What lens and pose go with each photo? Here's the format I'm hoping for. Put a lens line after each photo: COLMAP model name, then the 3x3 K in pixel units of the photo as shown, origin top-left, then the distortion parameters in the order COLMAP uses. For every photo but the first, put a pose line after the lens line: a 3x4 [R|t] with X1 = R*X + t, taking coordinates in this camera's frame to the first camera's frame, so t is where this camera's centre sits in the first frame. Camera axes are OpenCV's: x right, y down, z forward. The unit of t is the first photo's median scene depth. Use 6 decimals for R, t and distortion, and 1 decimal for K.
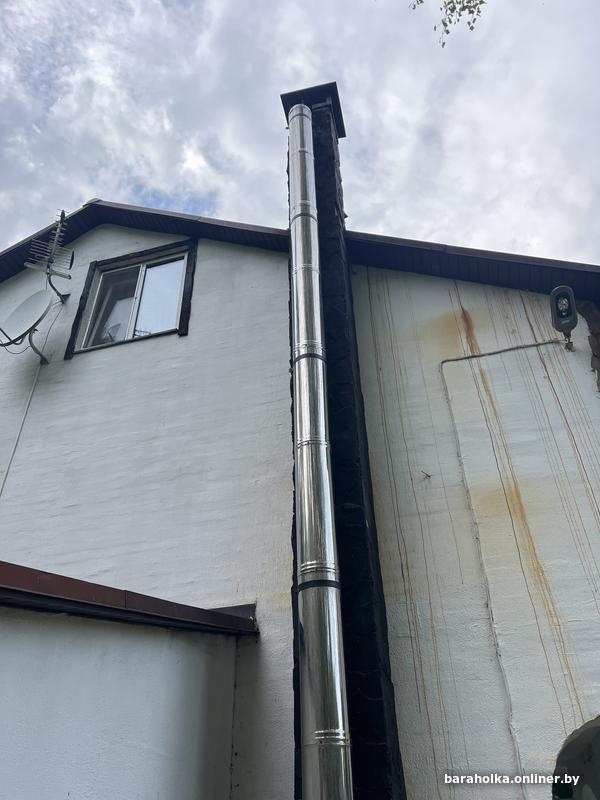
lens RADIAL K [[590.5, 0, 306.2], [0, 590.5, 401.4], [0, 0, 1]] dist [0.079848, -0.117856]
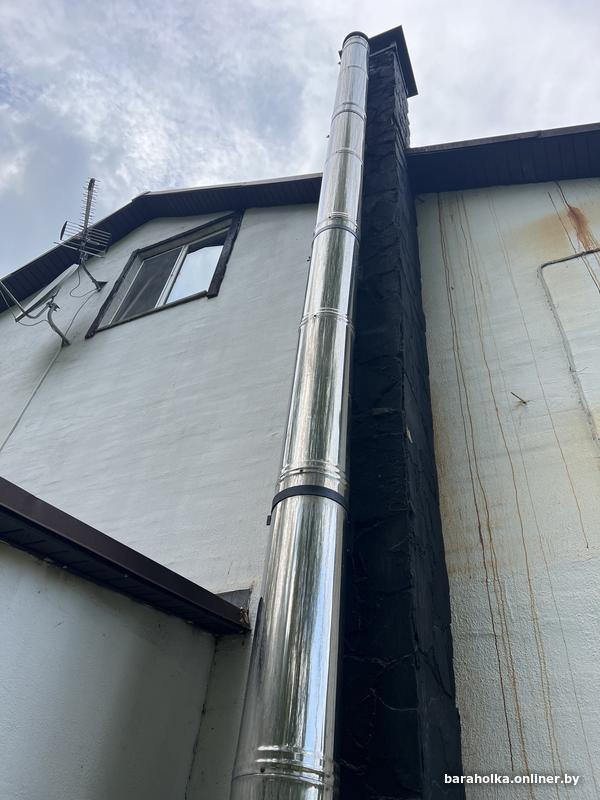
lens RADIAL K [[601.4, 0, 301.5], [0, 601.4, 405.4], [0, 0, 1]] dist [0.048273, -0.051715]
pose [[0.981406, -0.026638, -0.190087, 0.085285], [-0.003636, 0.987565, -0.157166, 0.208880], [0.191910, 0.154935, 0.969106, 0.289120]]
